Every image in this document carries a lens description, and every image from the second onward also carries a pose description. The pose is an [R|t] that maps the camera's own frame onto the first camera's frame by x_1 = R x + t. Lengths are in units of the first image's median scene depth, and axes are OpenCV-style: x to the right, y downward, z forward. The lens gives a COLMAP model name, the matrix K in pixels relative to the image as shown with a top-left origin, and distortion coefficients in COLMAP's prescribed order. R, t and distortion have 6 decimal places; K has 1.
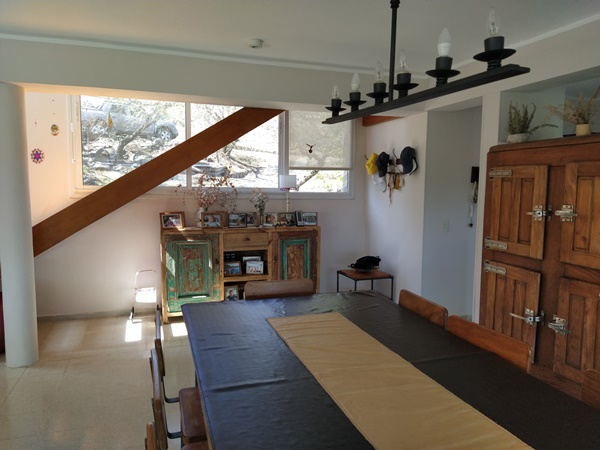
lens RADIAL K [[444.6, 0, 295.9], [0, 444.6, 225.0], [0, 0, 1]] dist [0.085364, -0.108752]
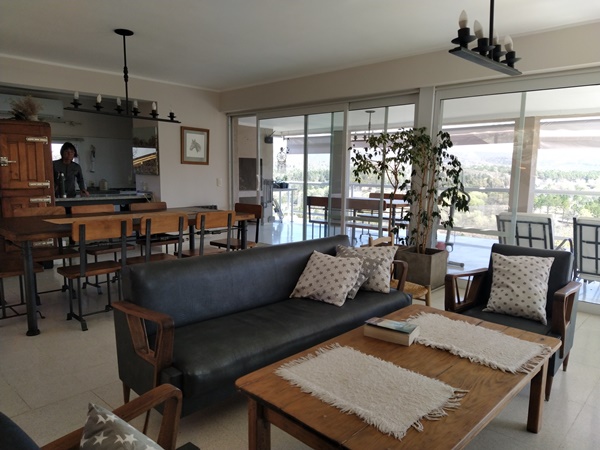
lens RADIAL K [[444.6, 0, 300.6], [0, 444.6, 228.1], [0, 0, 1]] dist [0.085364, -0.108752]
pose [[-0.488133, -0.126638, 0.863533, -1.373688], [0.066562, 0.981134, 0.181510, -0.011061], [-0.870228, 0.146079, -0.470494, 0.728730]]
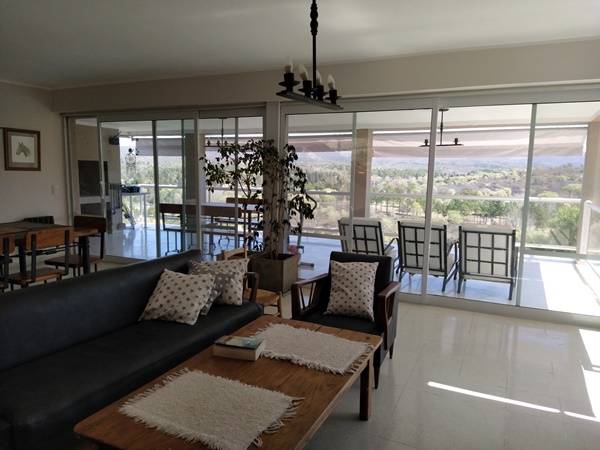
lens RADIAL K [[444.6, 0, 305.0], [0, 444.6, 226.2], [0, 0, 1]] dist [0.085364, -0.108752]
pose [[-0.736631, -0.103462, 0.668334, -1.410600], [0.044826, 0.978586, 0.200898, -0.055603], [-0.674808, 0.177946, -0.716219, 0.720718]]
